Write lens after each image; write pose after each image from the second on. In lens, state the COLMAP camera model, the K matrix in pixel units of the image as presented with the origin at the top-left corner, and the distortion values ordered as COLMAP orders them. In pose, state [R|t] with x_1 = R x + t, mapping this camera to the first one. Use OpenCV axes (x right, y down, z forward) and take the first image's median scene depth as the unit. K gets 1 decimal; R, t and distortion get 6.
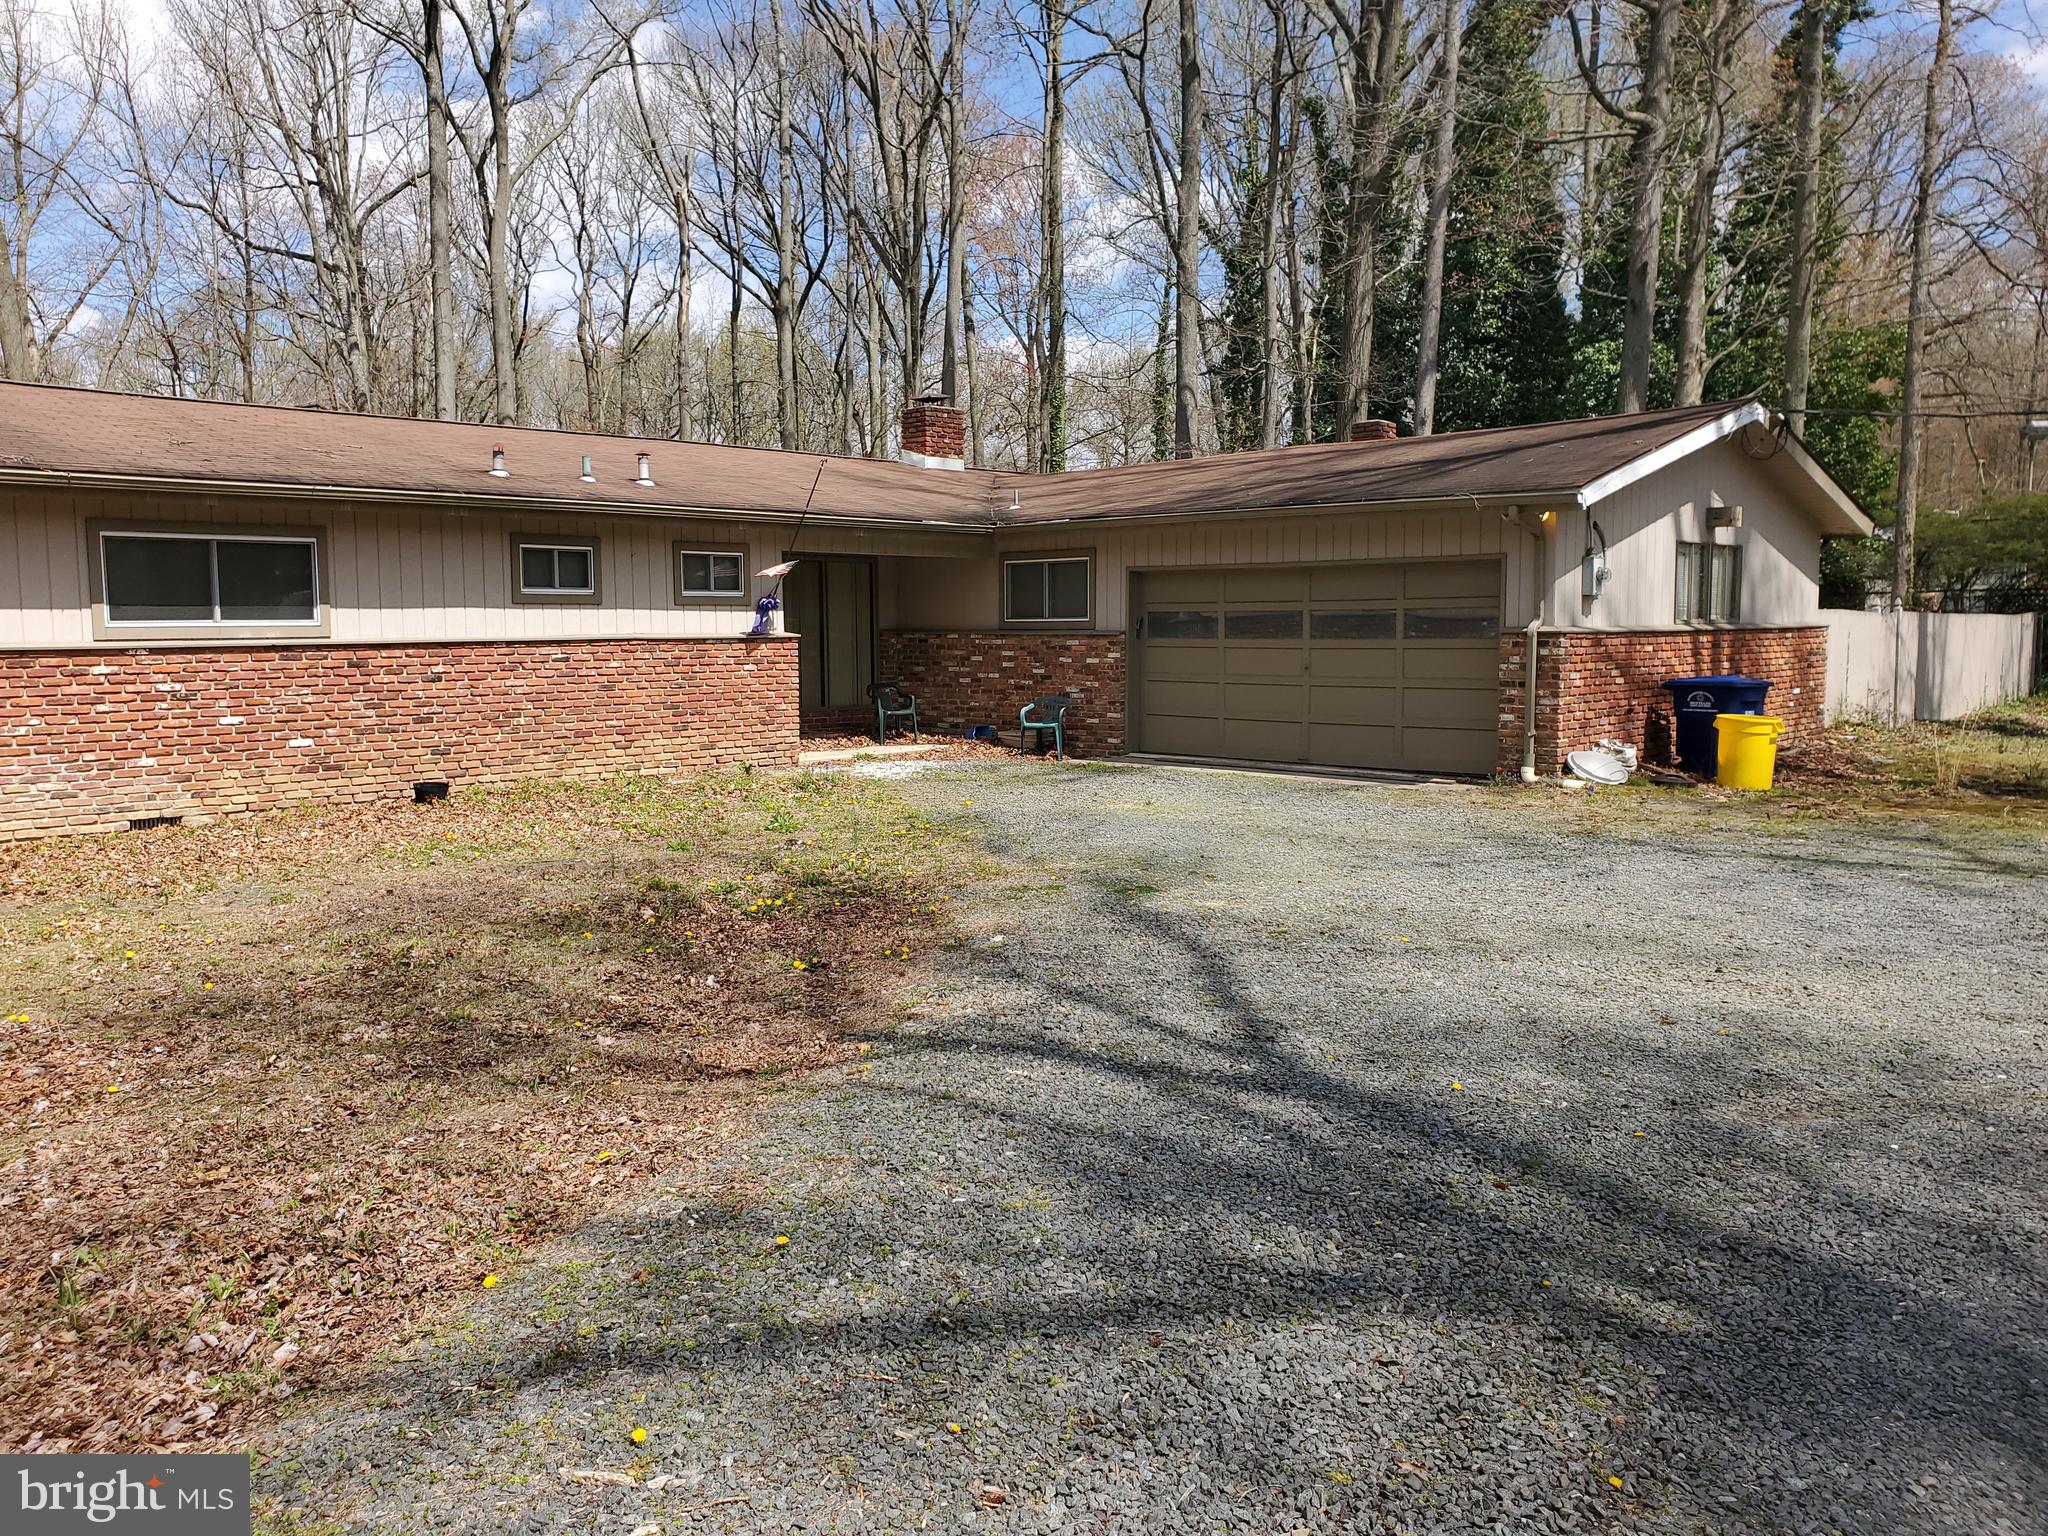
lens RADIAL K [[1594.7, 0, 990.9], [0, 1594.7, 767.6], [0, 0, 1]] dist [0.035220, -0.014601]
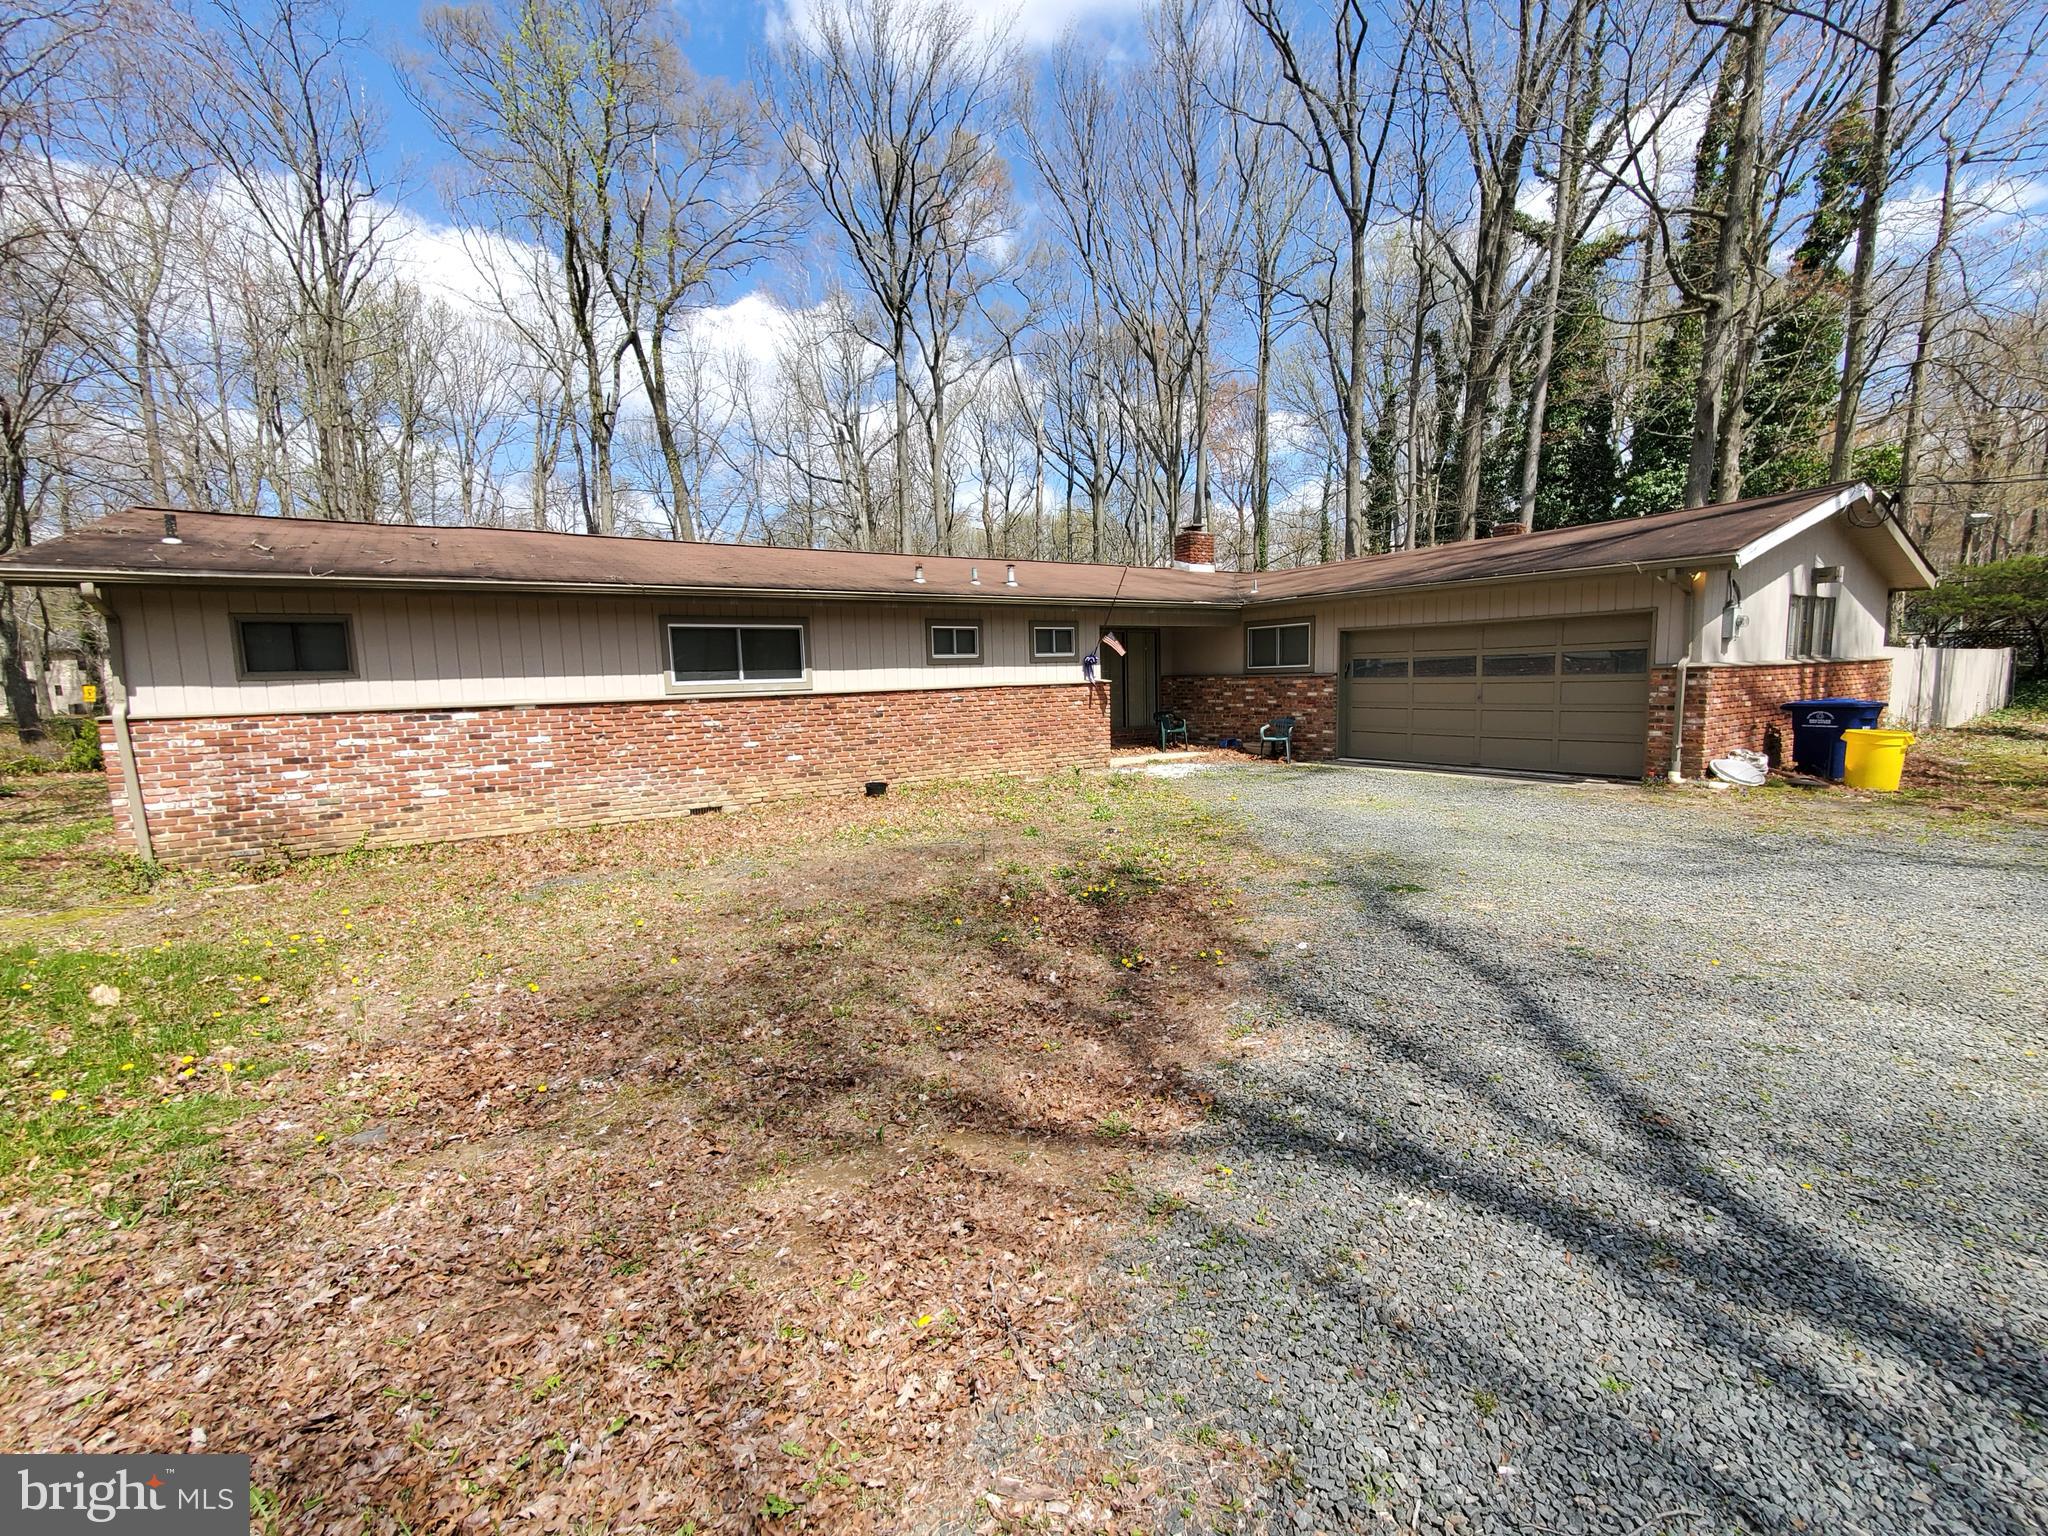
lens RADIAL K [[879.0, 0, 1031.7], [0, 879.0, 790.8], [0, 0, 1]] dist [0.008410, -0.000578]
pose [[0.979734, 0.004493, -0.200251, -0.027391], [0.003508, 0.999210, 0.039584, -0.012872], [0.200271, -0.039485, 0.978945, 0.165582]]
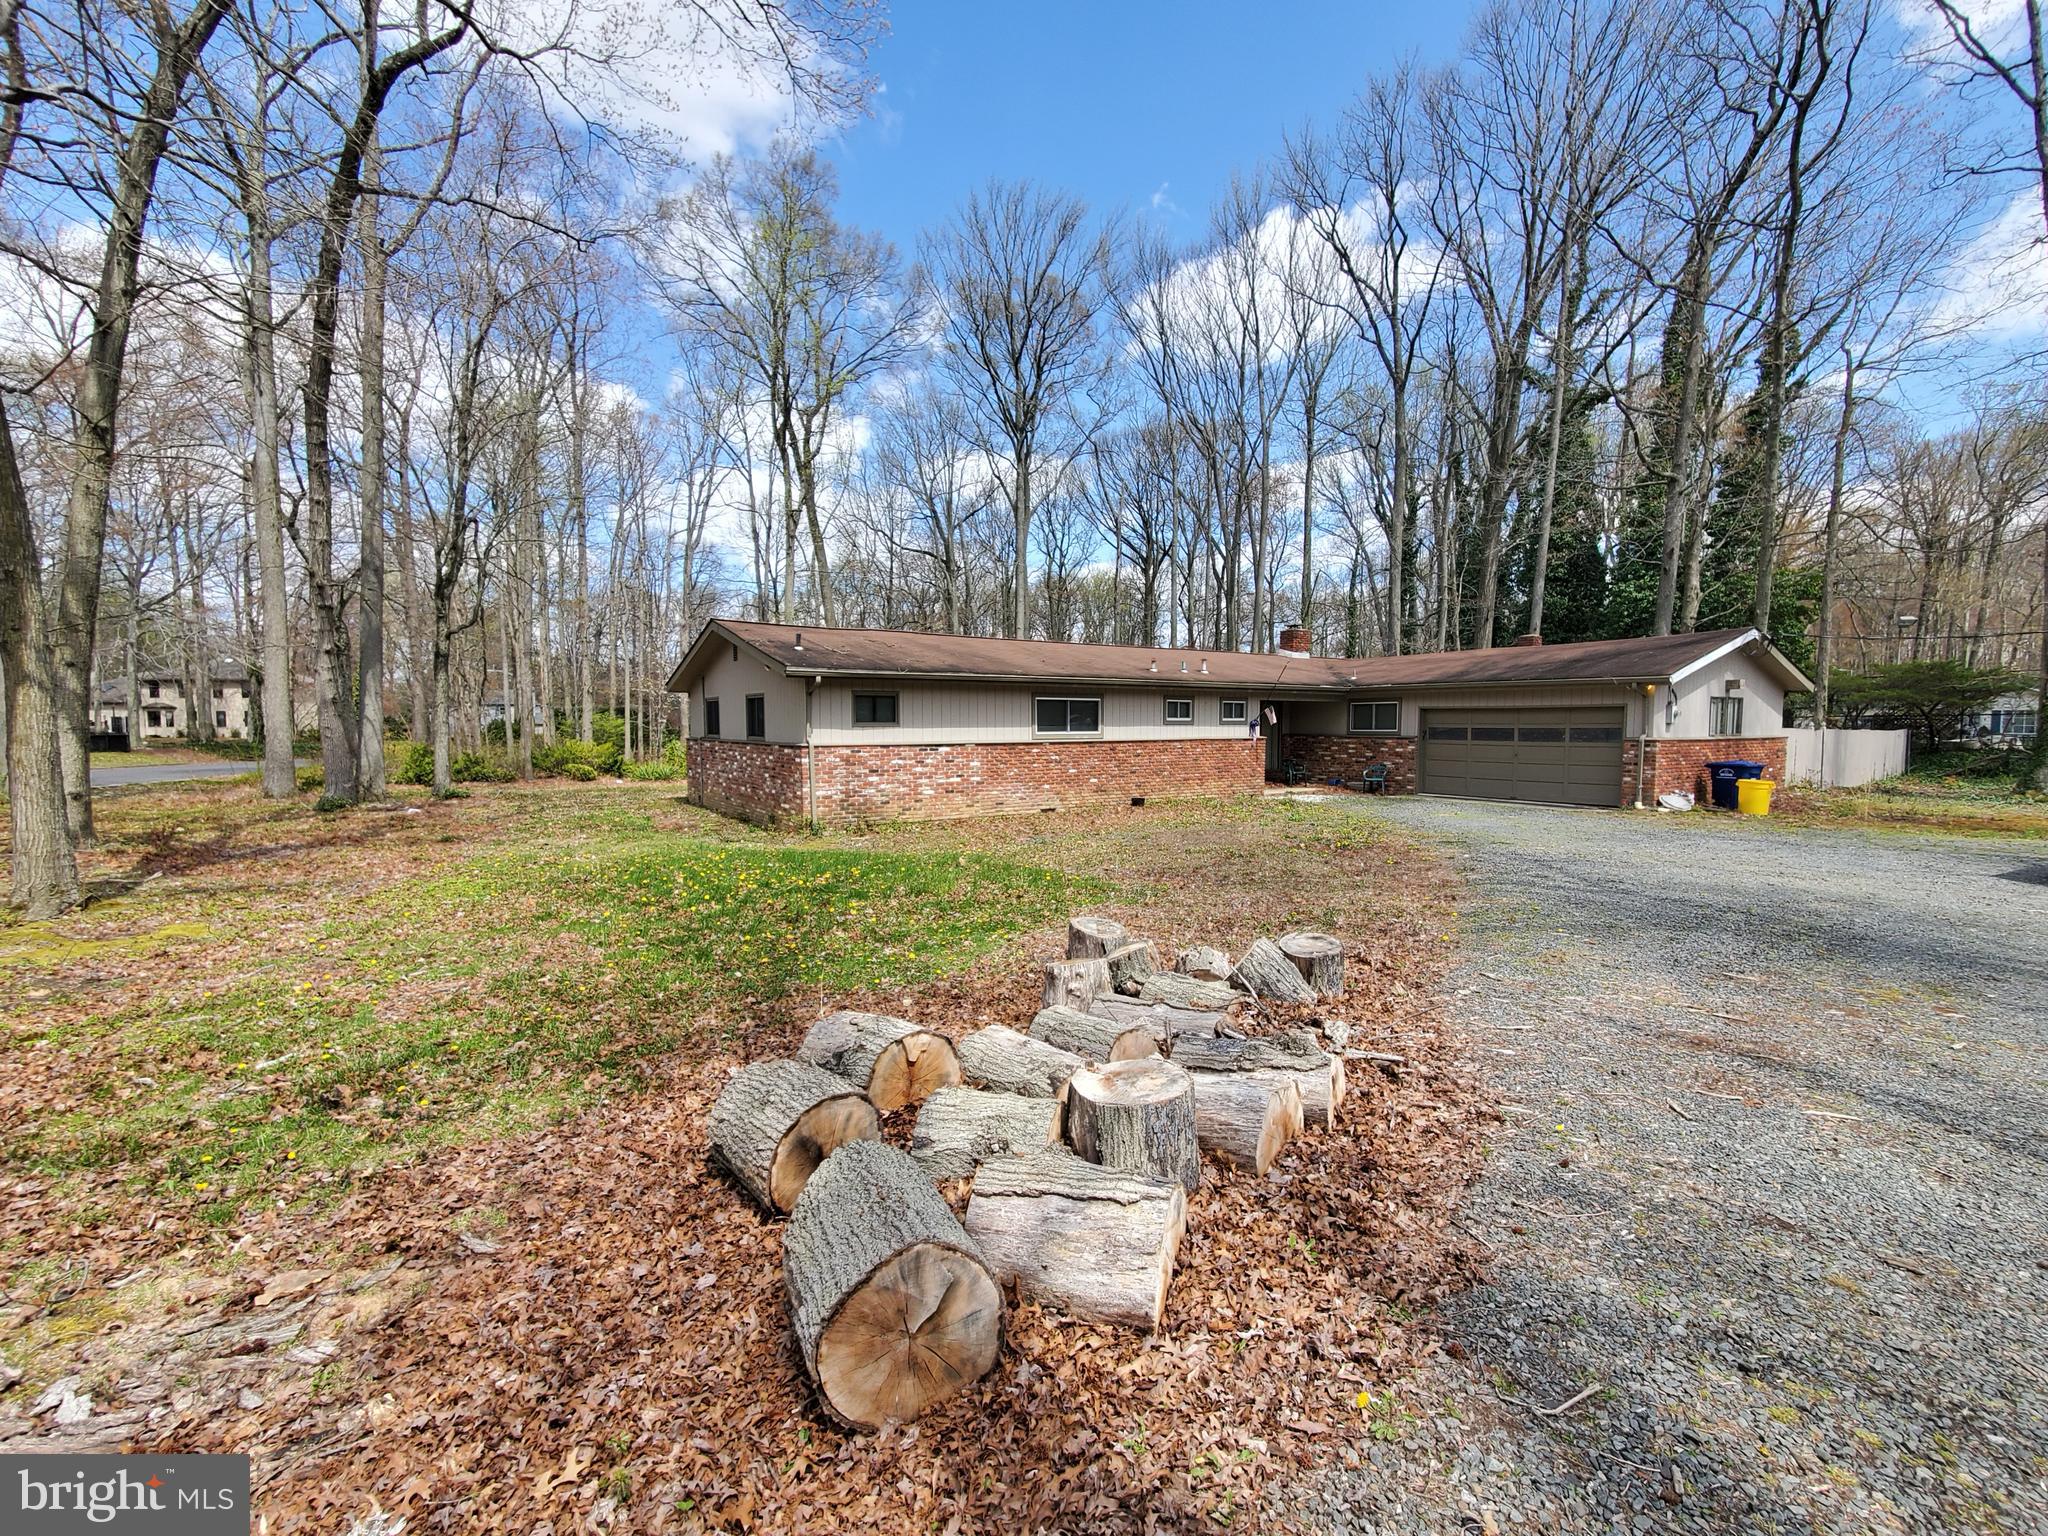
lens RADIAL K [[878.1, 0, 1032.3], [0, 878.1, 780.5], [0, 0, 1]] dist [0.009594, -0.003103]
pose [[0.979601, 0.017980, -0.200148, -0.194568], [-0.023742, 0.999369, -0.026425, 0.018137], [0.199546, 0.030638, 0.979409, -0.280227]]
